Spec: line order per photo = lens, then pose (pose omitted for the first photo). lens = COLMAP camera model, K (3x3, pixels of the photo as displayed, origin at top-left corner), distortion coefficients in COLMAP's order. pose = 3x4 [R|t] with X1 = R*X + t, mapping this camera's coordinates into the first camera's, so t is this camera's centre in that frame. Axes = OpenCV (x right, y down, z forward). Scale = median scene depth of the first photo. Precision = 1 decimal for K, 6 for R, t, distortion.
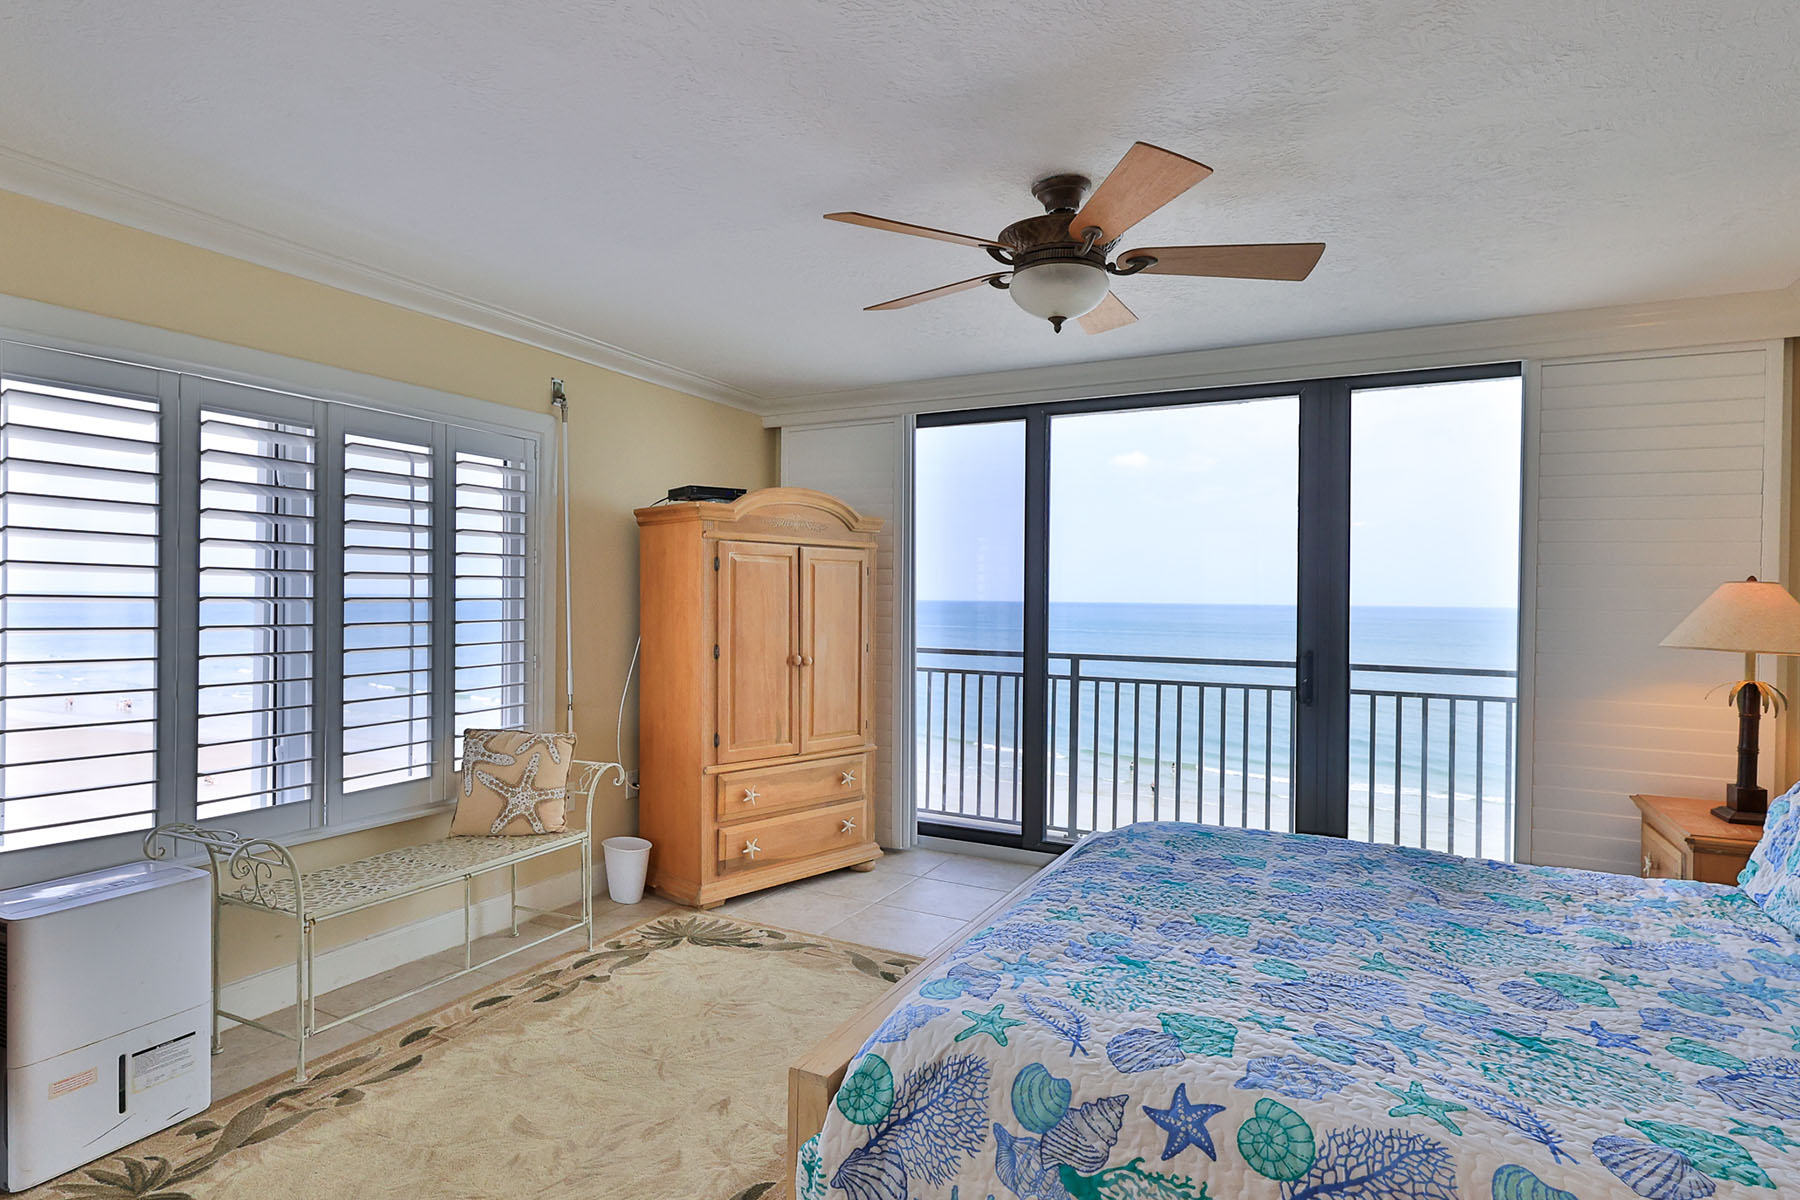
lens RADIAL K [[949.1, 0, 883.1], [0, 949.1, 602.6], [0, 0, 1]] dist [-0.009894, 0.000845]
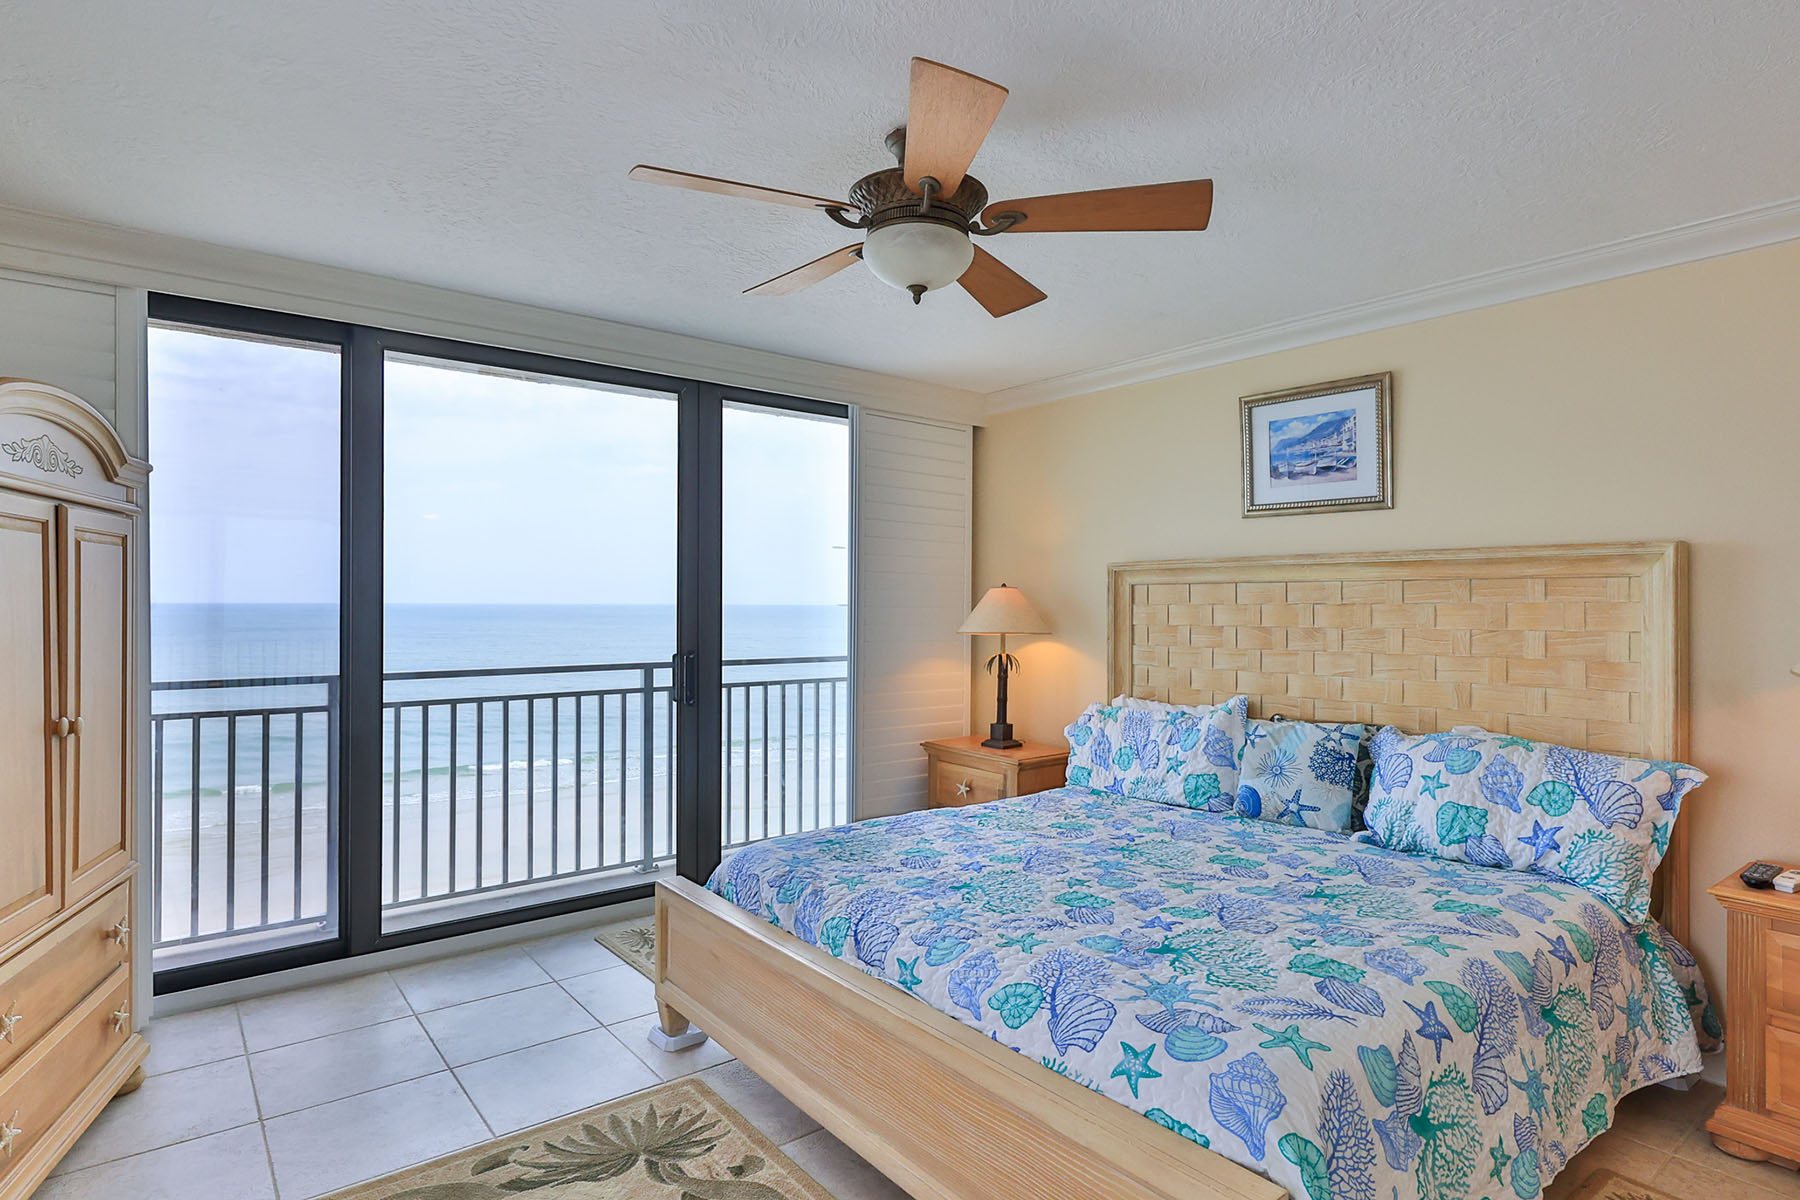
lens RADIAL K [[949.1, 0, 888.4], [0, 949.1, 594.6], [0, 0, 1]] dist [-0.009894, 0.000845]
pose [[0.406134, -0.003439, 0.913807, -0.394318], [0.004720, 0.999987, 0.001665, -0.008581], [-0.913801, 0.003637, 0.406145, 0.408818]]
